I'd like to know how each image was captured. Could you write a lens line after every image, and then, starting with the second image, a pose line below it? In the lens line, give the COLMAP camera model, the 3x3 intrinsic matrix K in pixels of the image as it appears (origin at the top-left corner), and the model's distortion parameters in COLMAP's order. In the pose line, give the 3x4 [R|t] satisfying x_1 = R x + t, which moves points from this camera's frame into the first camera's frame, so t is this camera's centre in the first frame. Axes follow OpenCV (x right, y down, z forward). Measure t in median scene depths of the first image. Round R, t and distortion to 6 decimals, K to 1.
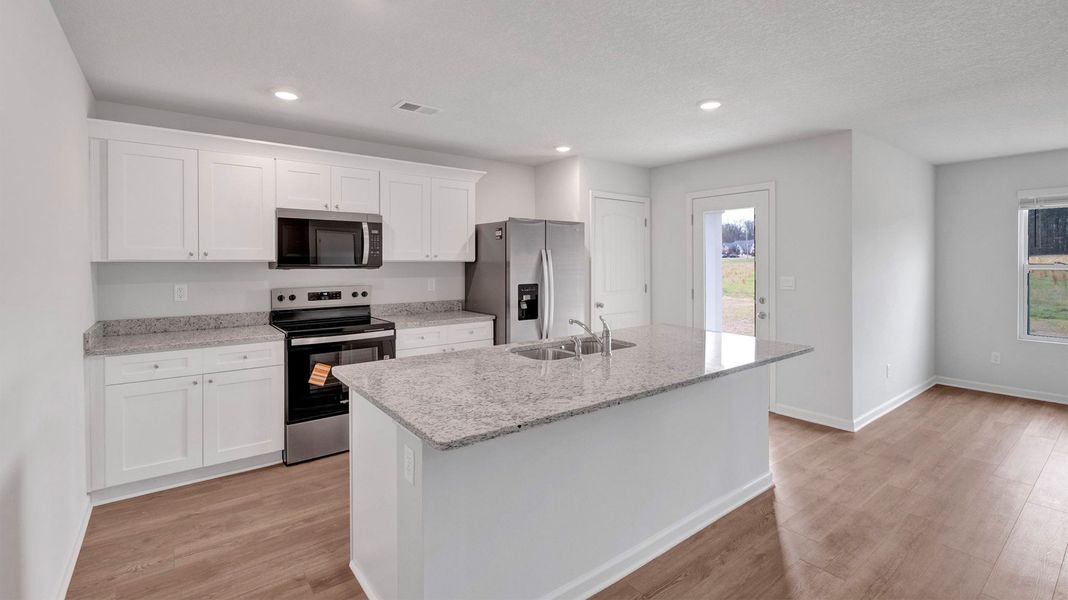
lens RADIAL K [[473.2, 0, 535.0], [0, 473.2, 259.9], [0, 0, 1]] dist [0.000437, -0.000833]
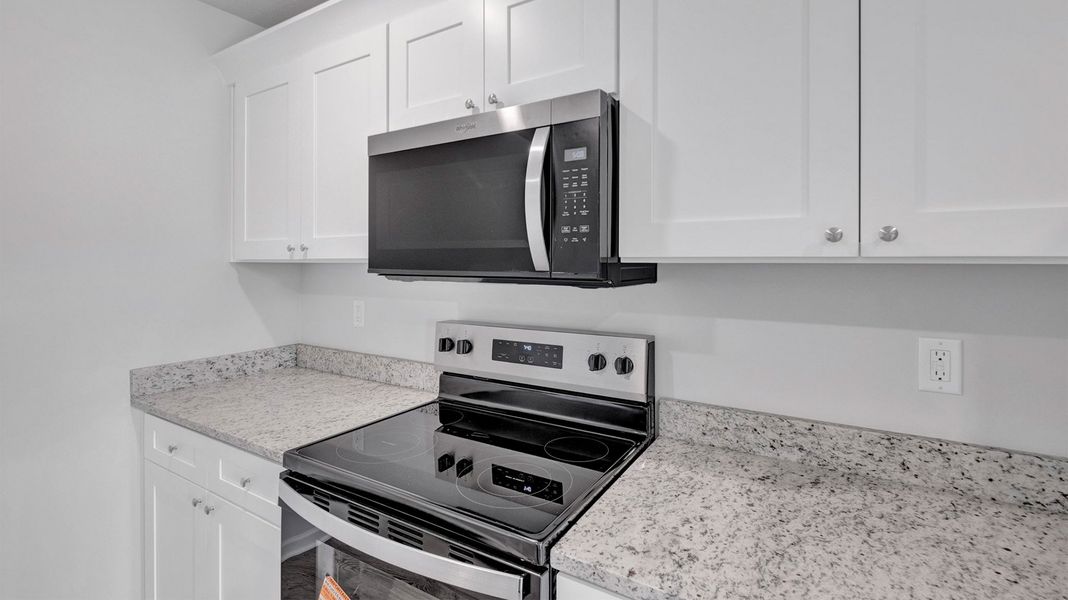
lens RADIAL K [[473.2, 0, 535.0], [0, 473.2, 259.9], [0, 0, 1]] dist [0.000437, -0.000833]
pose [[0.356936, -0.002660, -0.934125, -0.088088], [0.003082, 0.999994, -0.001670, 0.002227], [0.934124, -0.002283, 0.356942, 0.863844]]
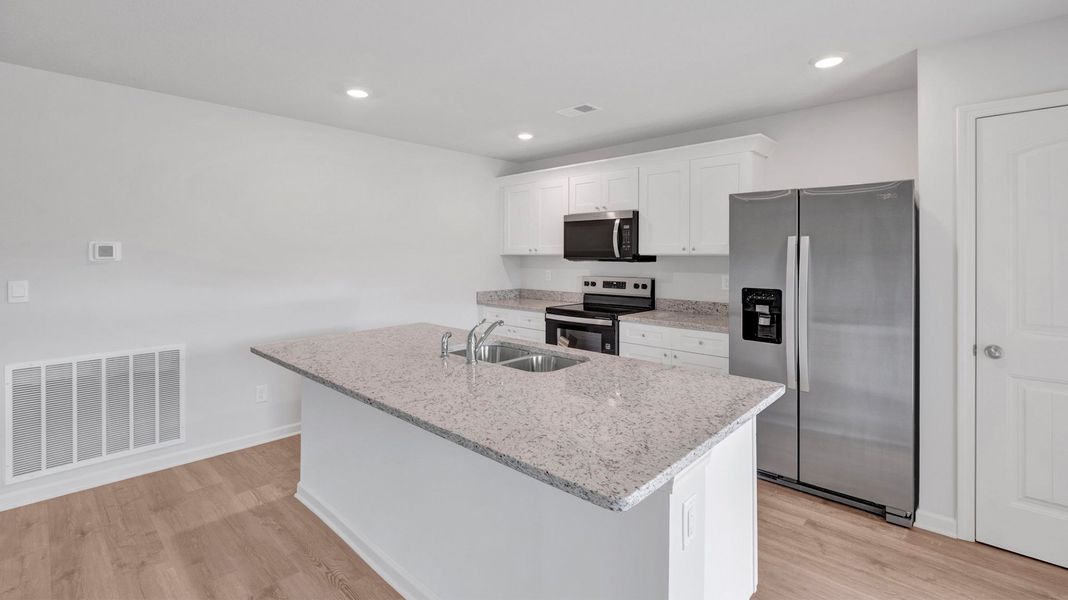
lens RADIAL K [[473.2, 0, 535.0], [0, 473.2, 259.9], [0, 0, 1]] dist [0.000437, -0.000833]
pose [[0.155898, 0.013282, -0.987684, 0.653956], [0.003159, 0.999898, 0.013945, -0.001296], [0.987768, -0.005294, 0.155840, 0.624972]]
